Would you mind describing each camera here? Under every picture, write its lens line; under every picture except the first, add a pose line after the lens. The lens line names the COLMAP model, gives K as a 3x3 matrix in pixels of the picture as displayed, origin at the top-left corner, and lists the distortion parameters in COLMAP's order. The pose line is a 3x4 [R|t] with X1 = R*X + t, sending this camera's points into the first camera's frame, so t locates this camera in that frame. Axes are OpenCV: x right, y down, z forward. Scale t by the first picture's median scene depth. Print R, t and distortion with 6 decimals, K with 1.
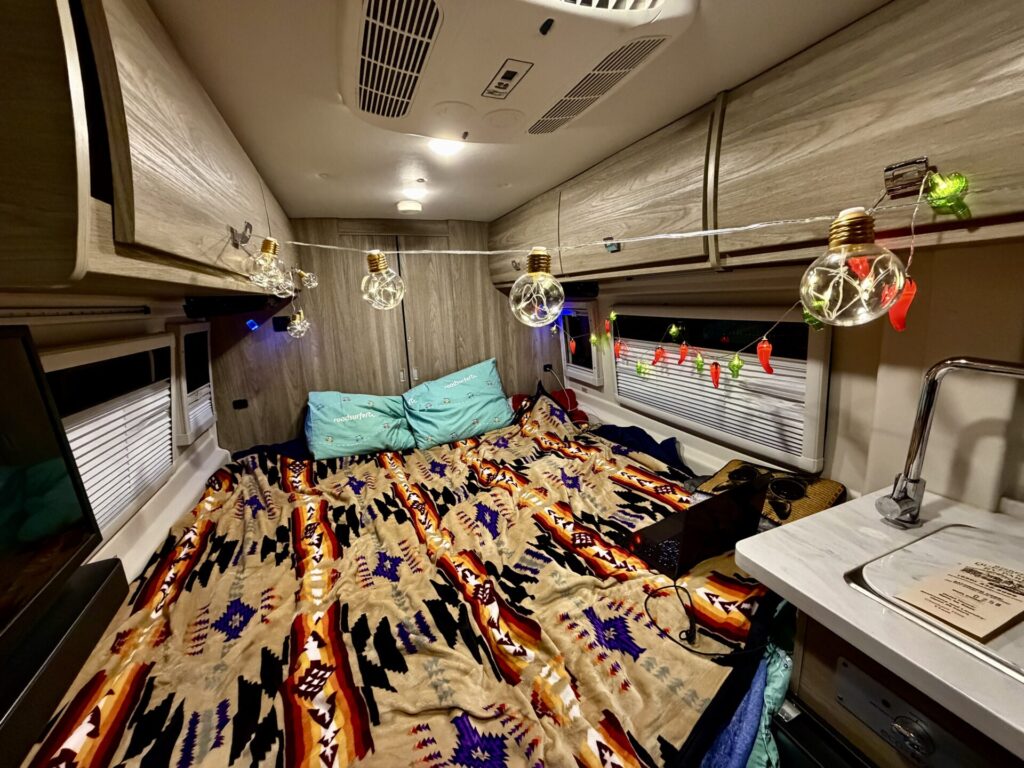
lens RADIAL K [[416.9, 0, 512.0], [0, 416.9, 384.0], [0, 0, 1]] dist [-0.022320, 0.000387]
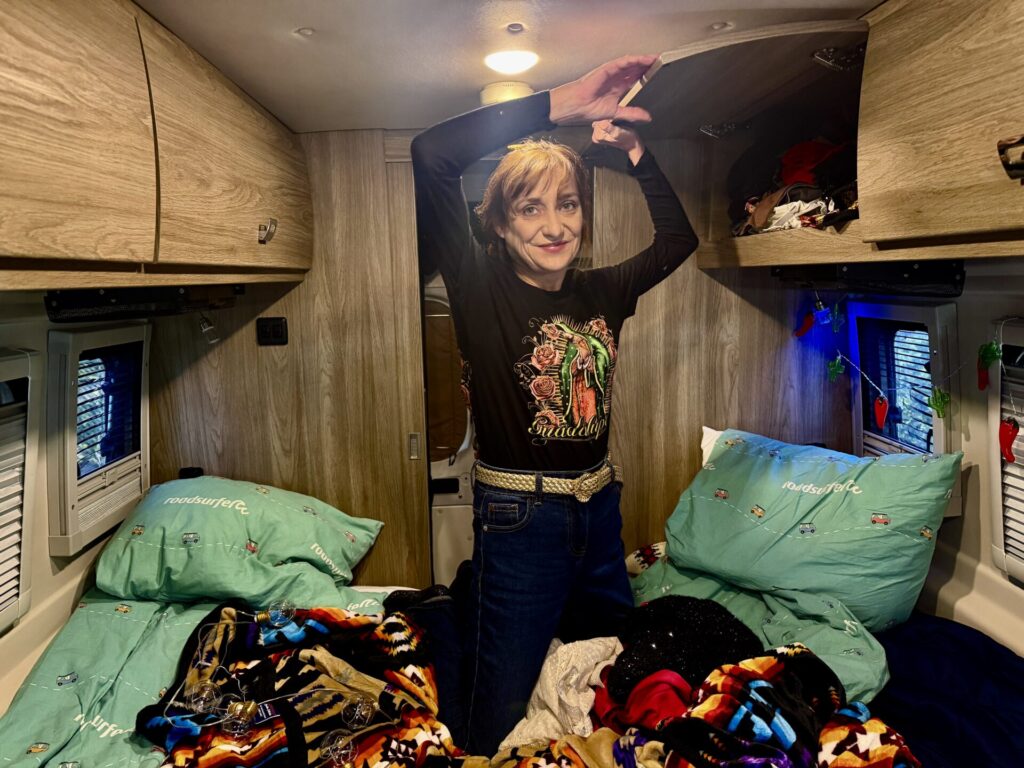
lens RADIAL K [[733.4, 0, 512.0], [0, 733.4, 384.0], [0, 0, 1]] dist [-0.002679, -0.001673]
pose [[0.946643, 0.062807, -0.316105, 0.035911], [-0.078509, 0.996220, -0.037172, -0.076931], [0.312575, 0.060005, 0.947996, 0.246066]]
